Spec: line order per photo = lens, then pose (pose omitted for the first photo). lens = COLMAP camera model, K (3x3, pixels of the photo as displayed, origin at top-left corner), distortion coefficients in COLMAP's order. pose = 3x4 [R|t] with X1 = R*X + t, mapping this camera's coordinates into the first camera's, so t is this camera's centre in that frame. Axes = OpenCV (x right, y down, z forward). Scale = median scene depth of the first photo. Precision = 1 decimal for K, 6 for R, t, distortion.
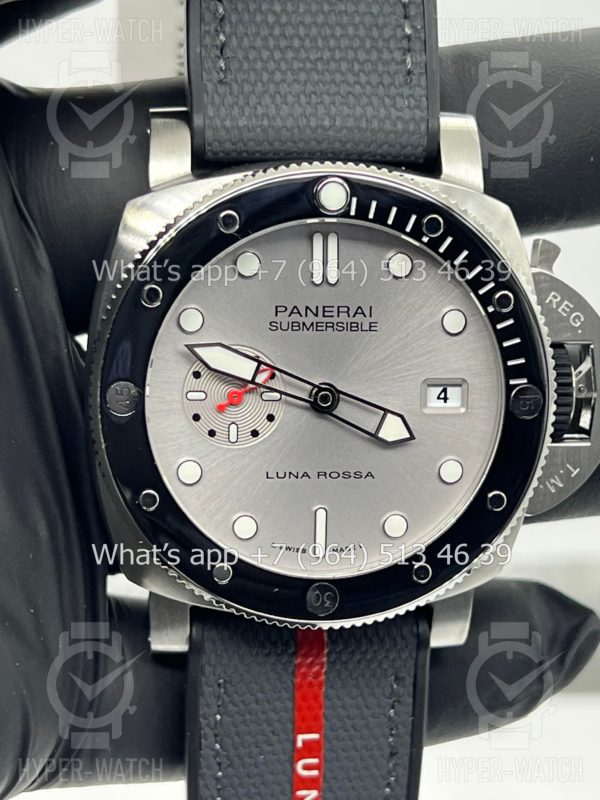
lens RADIAL K [[1809.8, 0, 293.7], [0, 1809.8, 406.3], [0, 0, 1]] dist [0.227389, 0.000000]
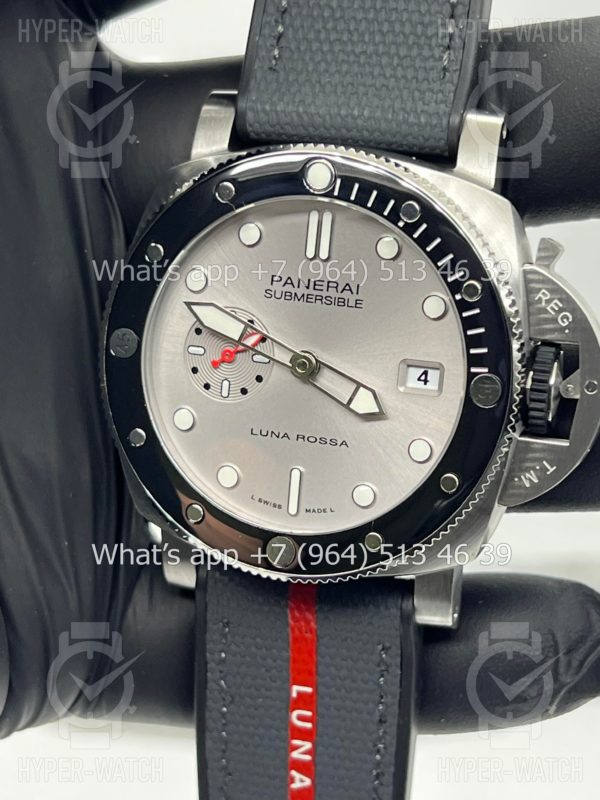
lens RADIAL K [[1809.8, 0, 305.5], [0, 1809.8, 405.1], [0, 0, 1]] dist [0.227389, 0.000000]
pose [[0.916574, 0.117626, -0.382172, 0.422003], [-0.127907, 0.991785, -0.001507, 0.020036], [0.378855, 0.050264, 0.924090, 0.013880]]
